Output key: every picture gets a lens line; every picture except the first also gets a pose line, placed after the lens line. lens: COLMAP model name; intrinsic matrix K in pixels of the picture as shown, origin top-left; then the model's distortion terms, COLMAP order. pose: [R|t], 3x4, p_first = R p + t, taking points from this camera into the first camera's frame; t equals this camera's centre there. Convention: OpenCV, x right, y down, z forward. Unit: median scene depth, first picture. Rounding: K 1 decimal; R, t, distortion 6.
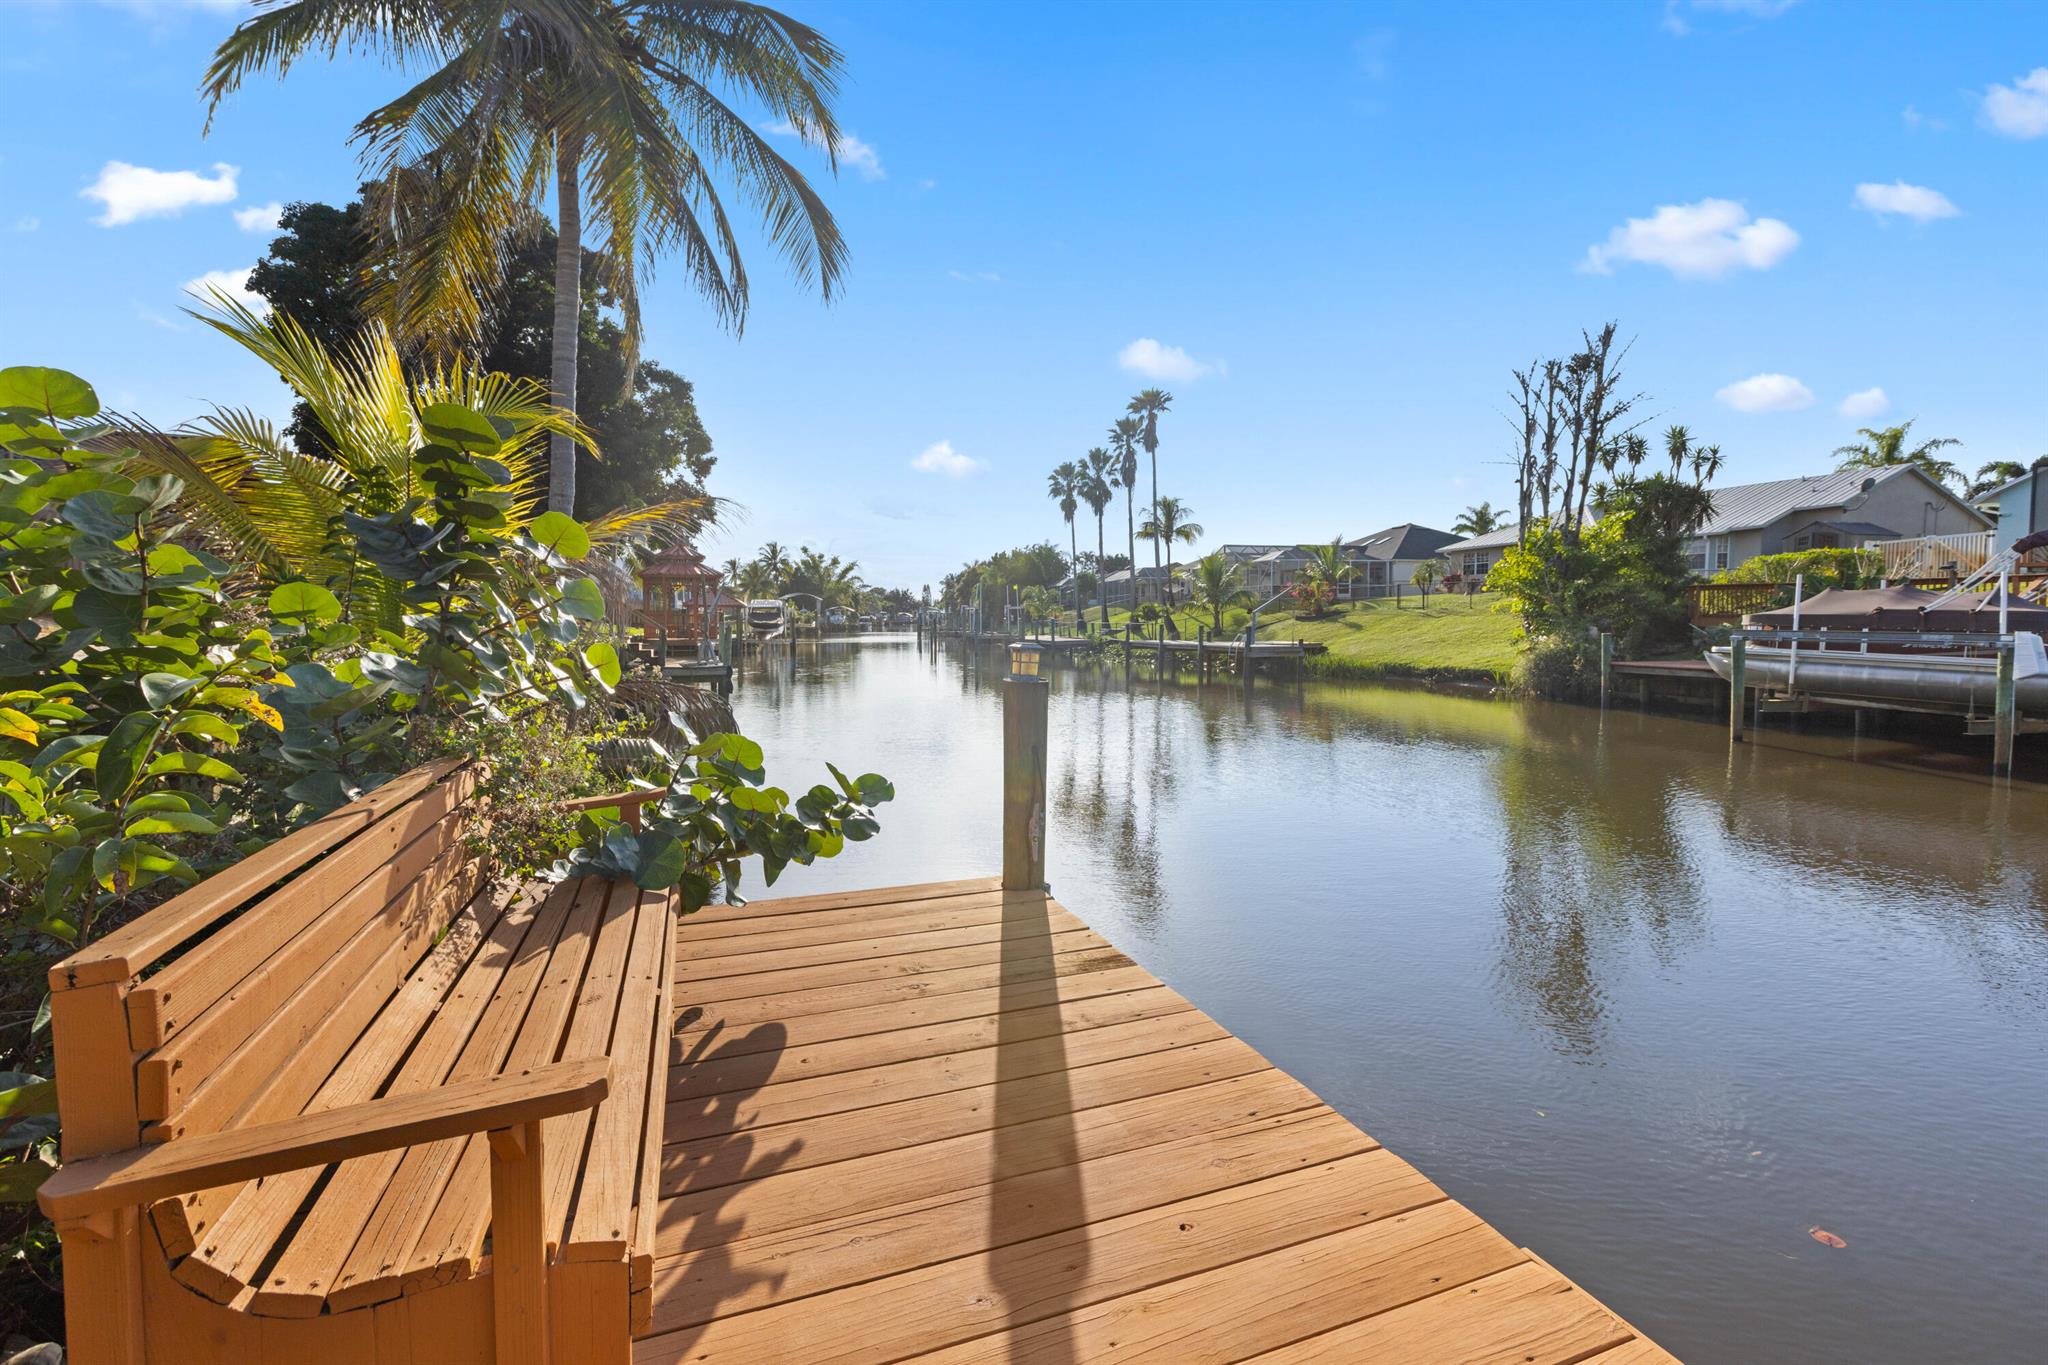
lens RADIAL K [[911.6, 0, 1015.8], [0, 911.6, 675.4], [0, 0, 1]] dist [0.001775, -0.000240]
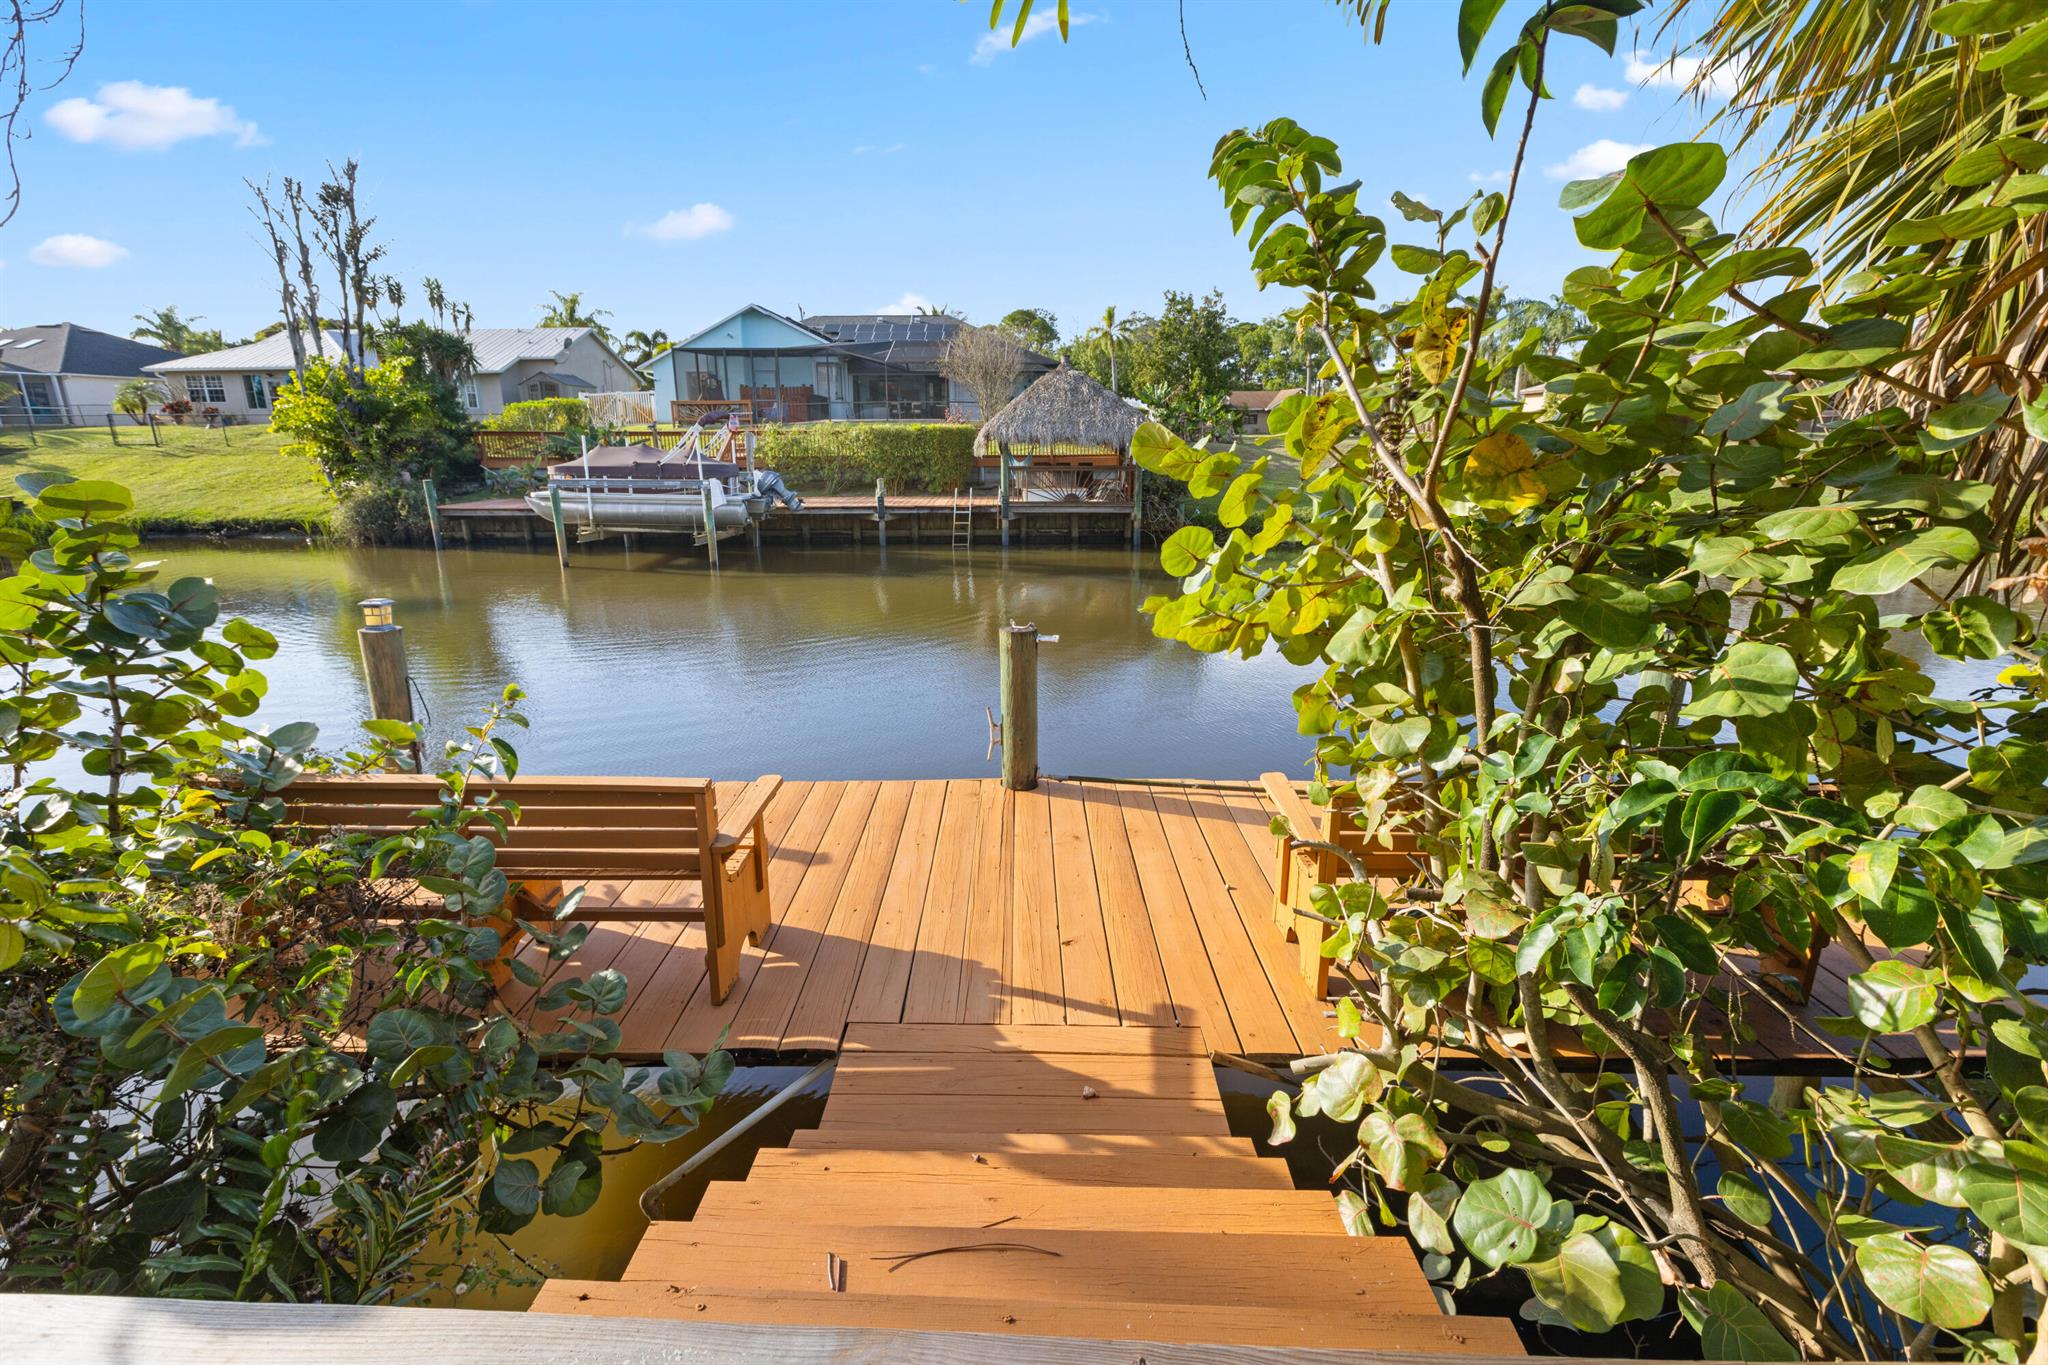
lens RADIAL K [[911.6, 0, 1015.8], [0, 911.6, 675.4], [0, 0, 1]] dist [0.001775, -0.000240]
pose [[0.349330, -0.237506, 0.906399, -0.121330], [0.059345, 0.971008, 0.231564, -0.025061], [-0.935119, -0.027102, 0.353297, -0.037077]]
